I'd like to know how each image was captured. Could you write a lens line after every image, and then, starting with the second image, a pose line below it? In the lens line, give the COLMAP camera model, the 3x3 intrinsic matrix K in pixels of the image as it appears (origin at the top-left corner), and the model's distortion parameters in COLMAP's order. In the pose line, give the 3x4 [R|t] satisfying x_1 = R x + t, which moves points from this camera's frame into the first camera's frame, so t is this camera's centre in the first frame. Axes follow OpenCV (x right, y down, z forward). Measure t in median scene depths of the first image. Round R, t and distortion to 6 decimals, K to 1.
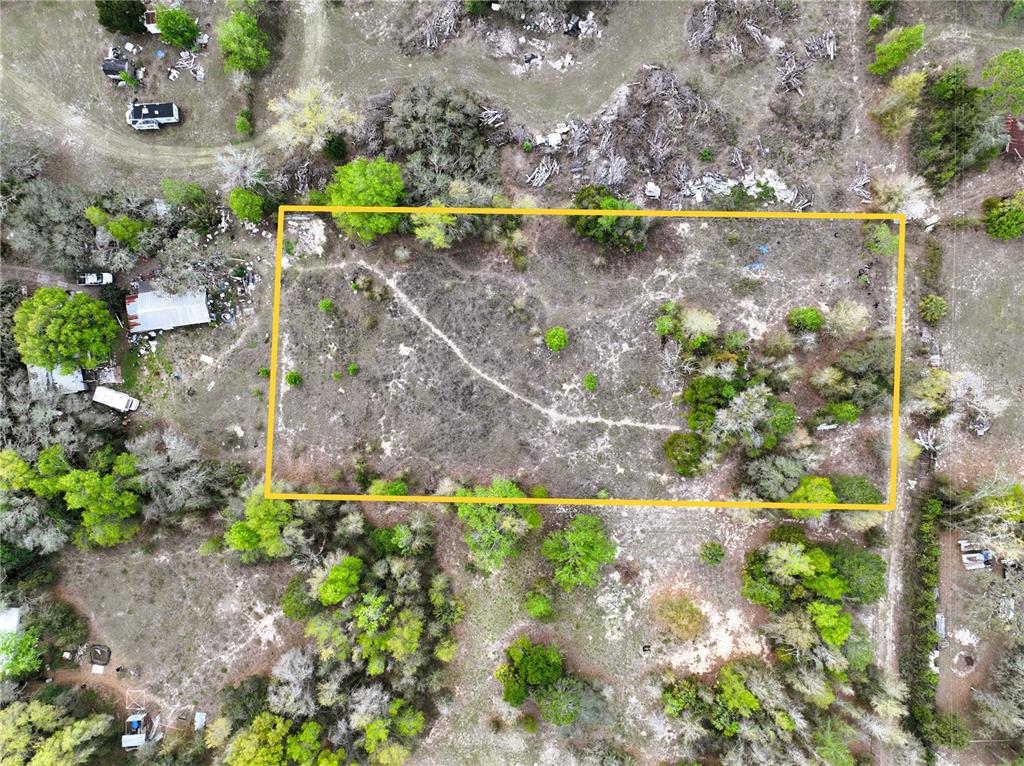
lens RADIAL K [[716.4, 0, 512.8], [0, 716.4, 383.9], [0, 0, 1]] dist [0.003279, 0.006972]
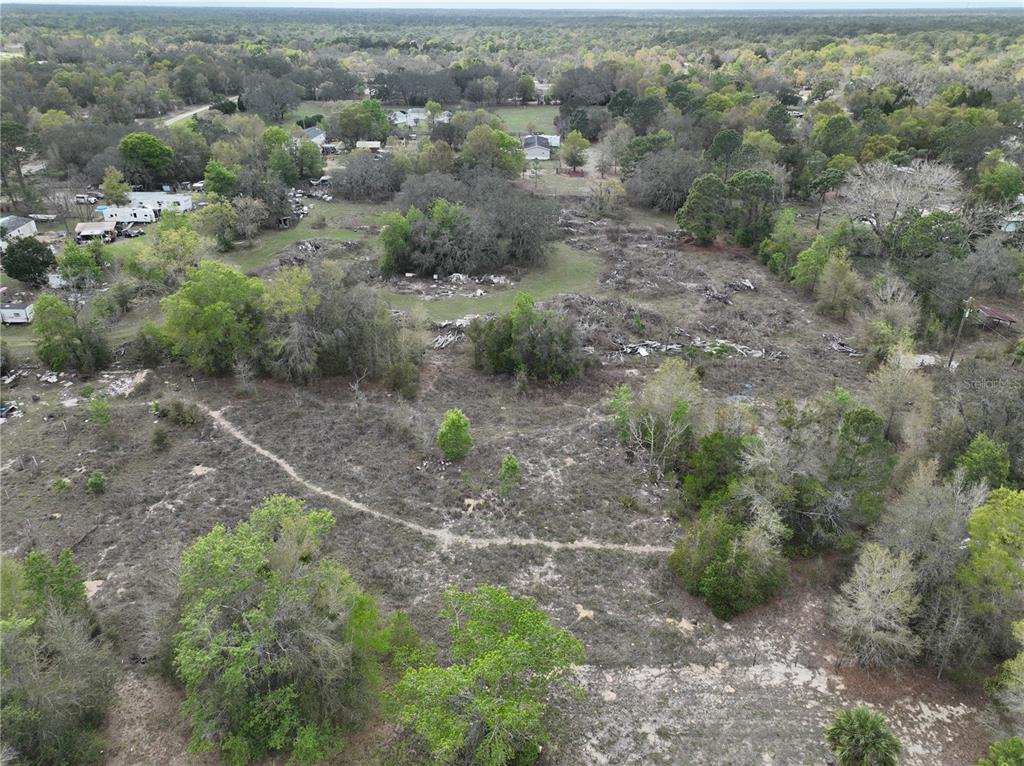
lens RADIAL K [[716.4, 0, 510.3], [0, 716.4, 382.9], [0, 0, 1]] dist [0.003279, 0.006972]
pose [[0.999502, -0.022316, 0.022303, 0.095029], [0.030359, 0.487777, -0.872440, 0.445859], [0.008590, 0.872683, 0.488211, 0.647218]]
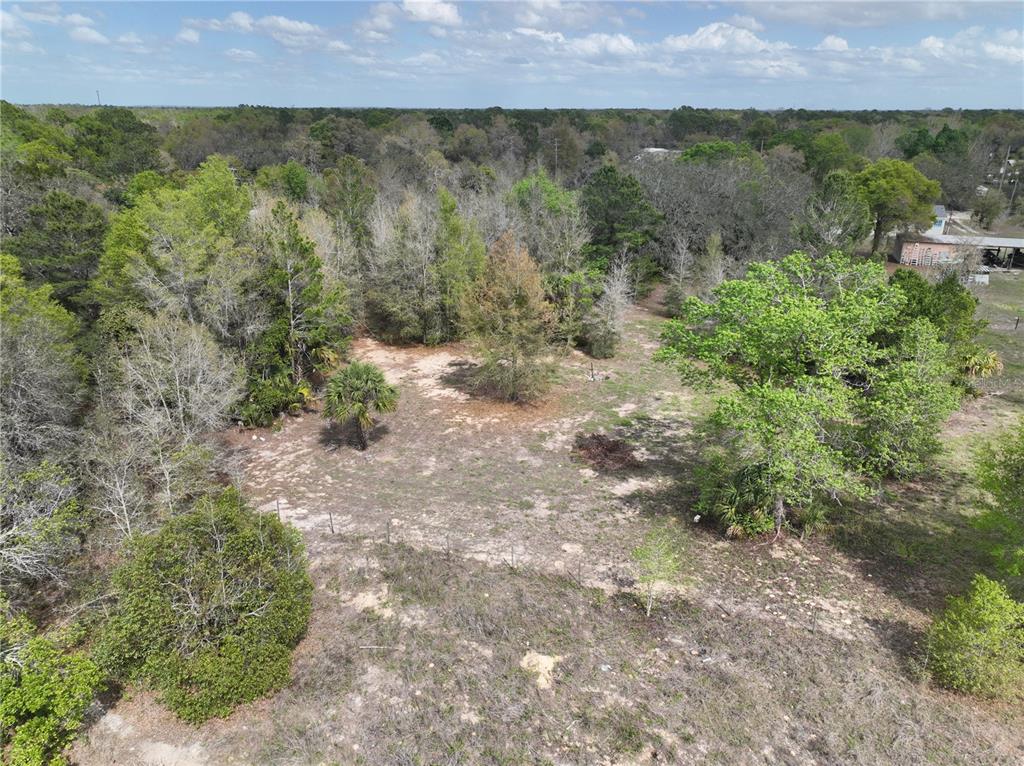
lens RADIAL K [[716.4, 0, 517.4], [0, 716.4, 388.6], [0, 0, 1]] dist [0.003279, 0.006972]
pose [[-0.947752, -0.138482, 0.287384, 0.107516], [0.317209, -0.313523, 0.895032, -0.041242], [-0.033845, 0.939428, 0.341070, 0.854226]]
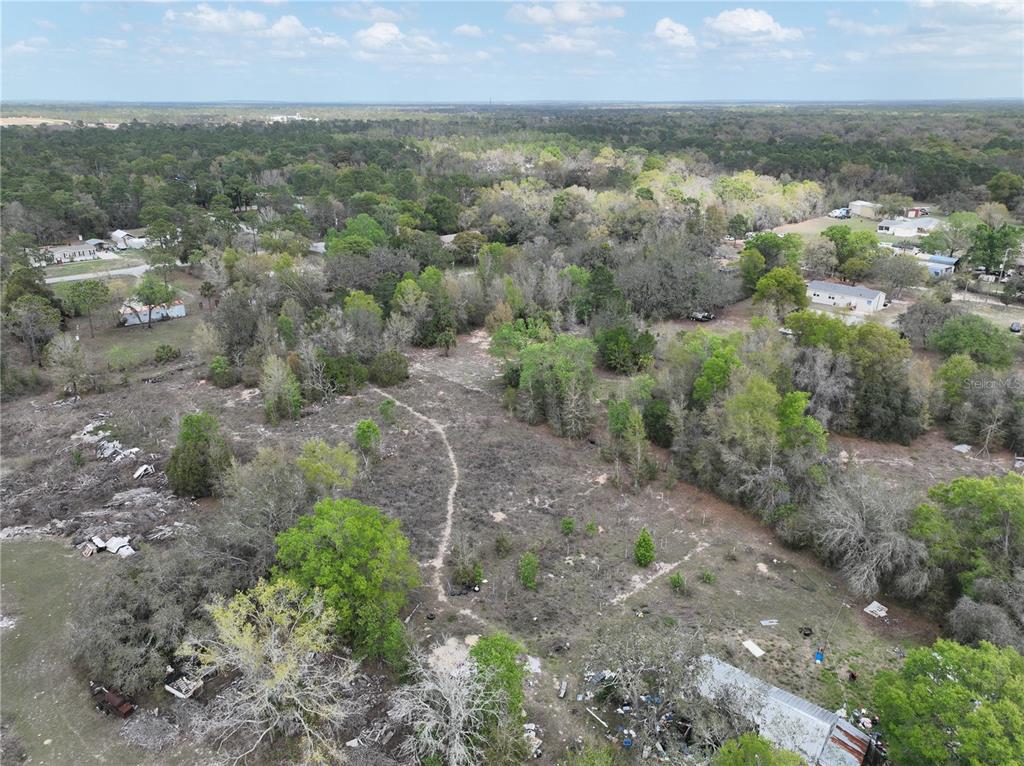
lens RADIAL K [[716.4, 0, 514.4], [0, 716.4, 383.2], [0, 0, 1]] dist [0.003279, 0.006972]
pose [[-0.698786, -0.271671, 0.661735, -0.607681], [0.714839, -0.230916, 0.660063, -0.485252], [-0.026515, 0.934276, 0.355562, 0.613921]]
